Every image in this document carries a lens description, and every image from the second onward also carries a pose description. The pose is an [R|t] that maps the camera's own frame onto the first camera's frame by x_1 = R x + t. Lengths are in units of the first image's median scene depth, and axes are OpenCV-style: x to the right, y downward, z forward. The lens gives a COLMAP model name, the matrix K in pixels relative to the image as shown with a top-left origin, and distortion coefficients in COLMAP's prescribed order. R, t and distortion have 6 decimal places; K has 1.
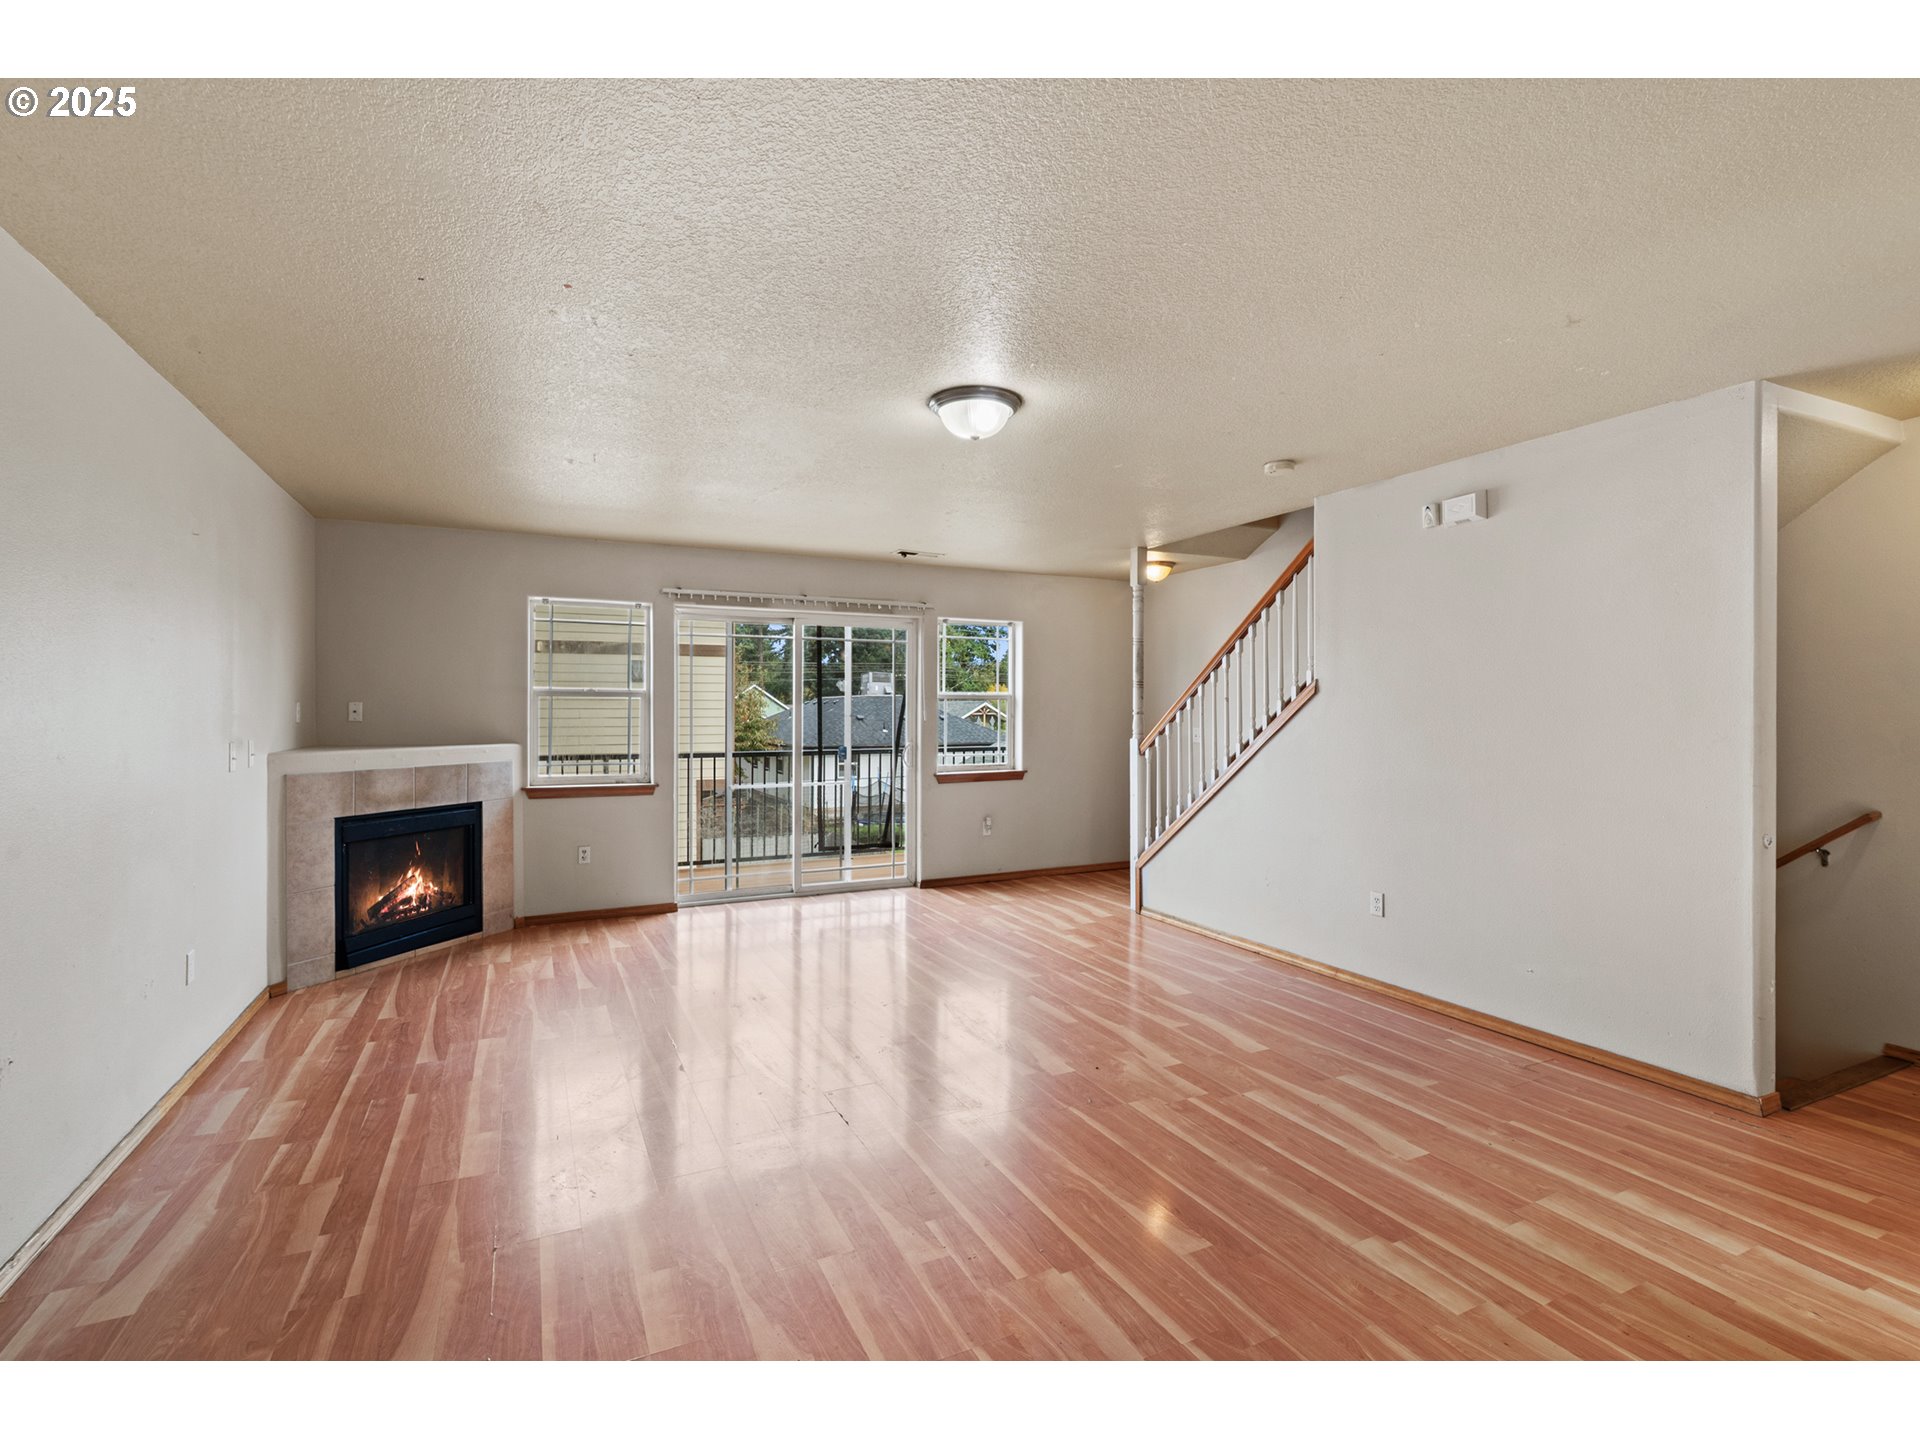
lens RADIAL K [[894.0, 0, 958.0], [0, 894.0, 733.6], [0, 0, 1]] dist [-0.002142, 0.000108]
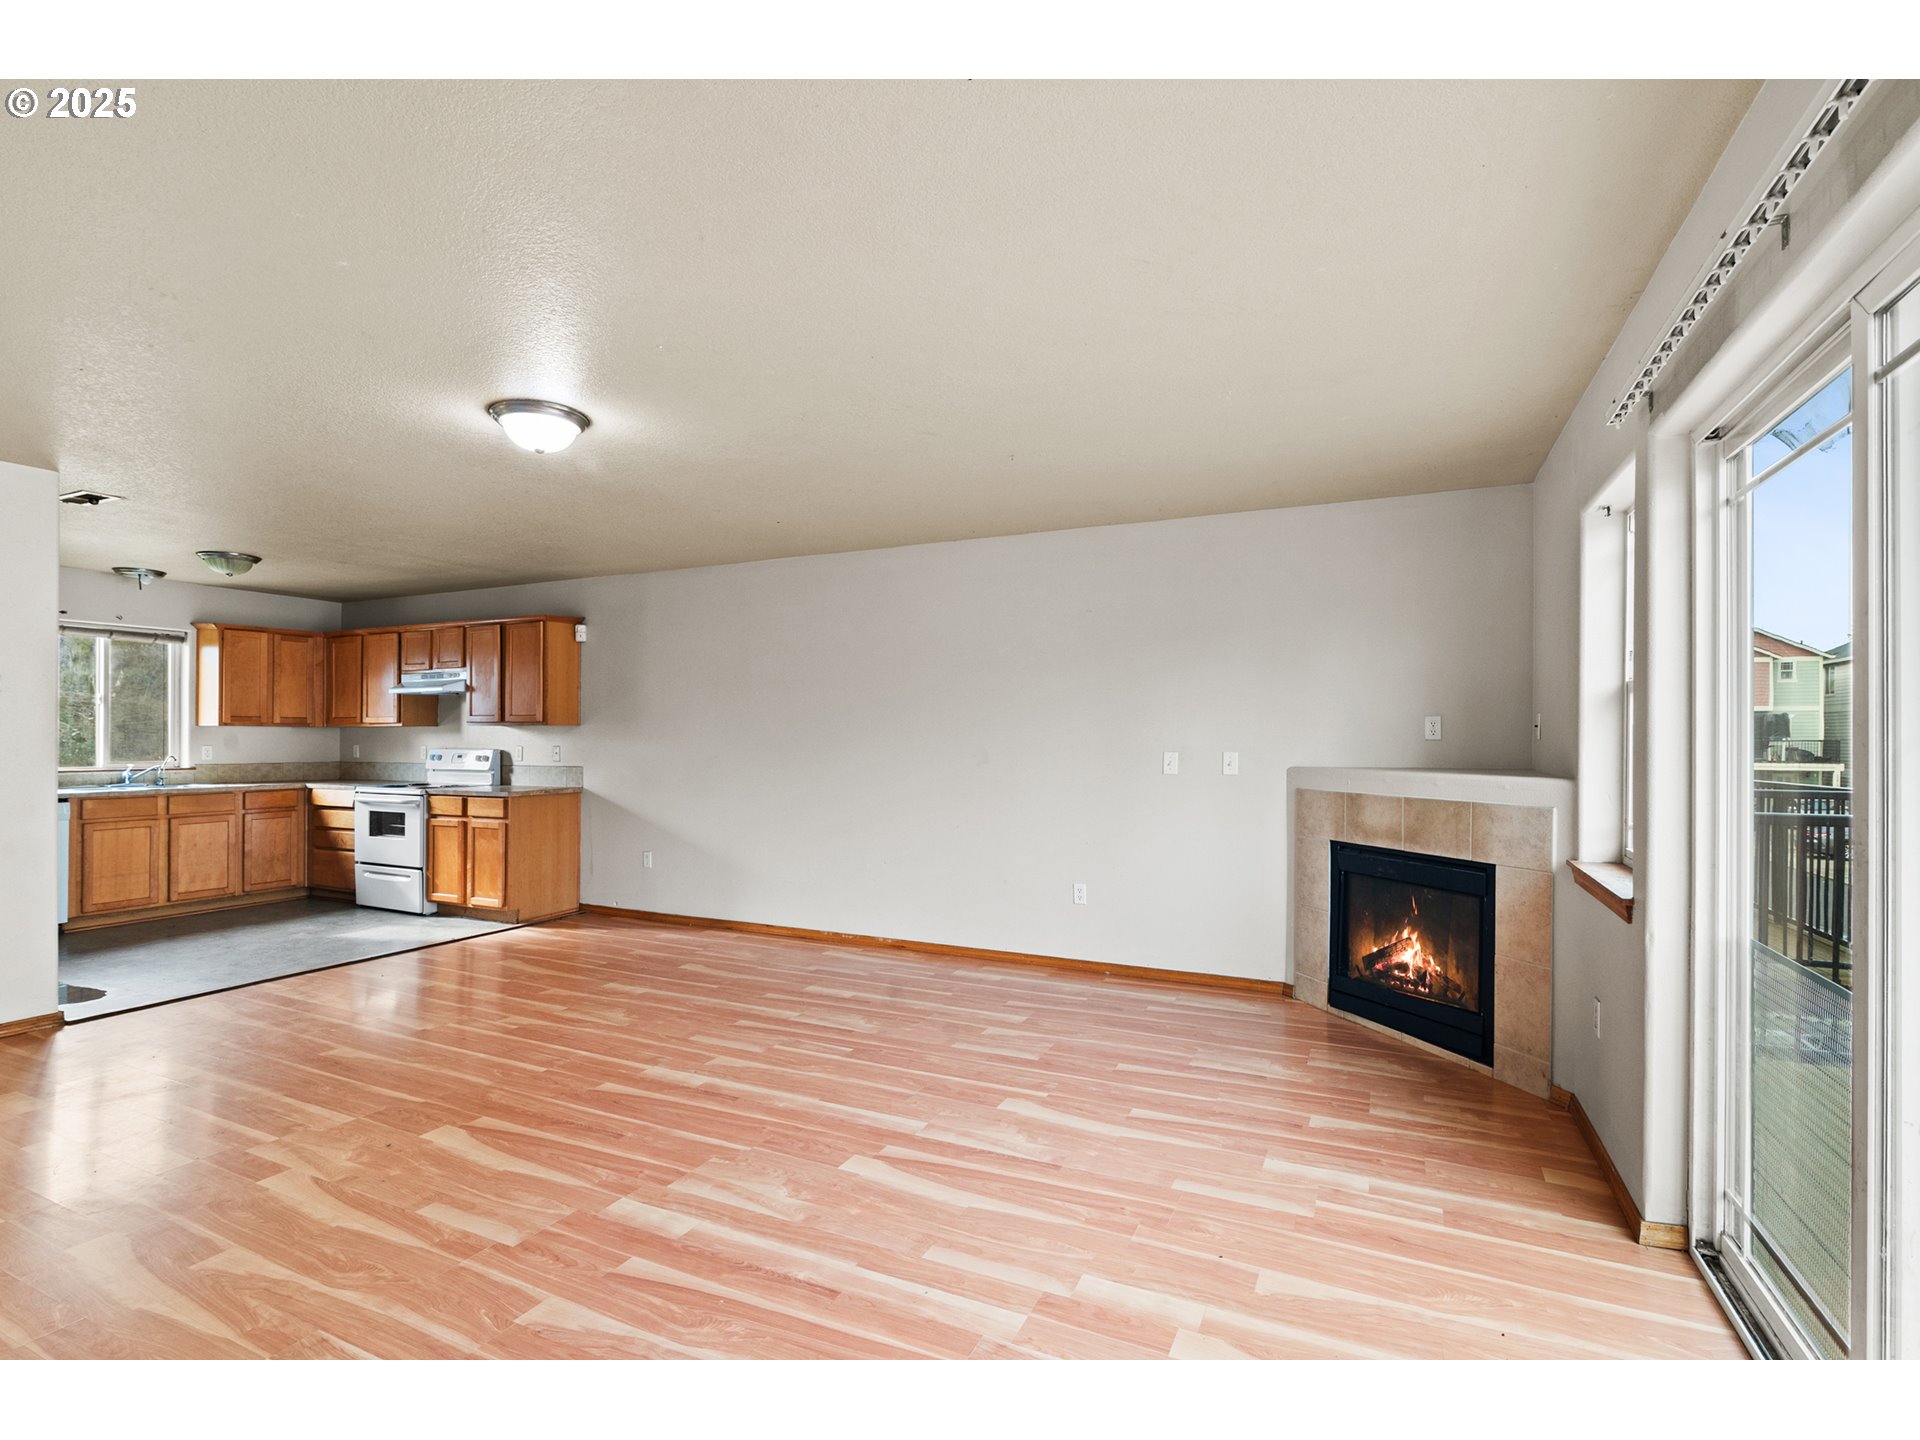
lens RADIAL K [[896.1, 0, 947.1], [0, 896.1, 730.1], [0, 0, 1]] dist [-0.002358, -0.000460]
pose [[-0.783356, -0.008103, -0.621521, 0.182454], [-0.017246, 0.999813, 0.008701, -0.020090], [0.621335, 0.017534, -0.783349, 1.333893]]
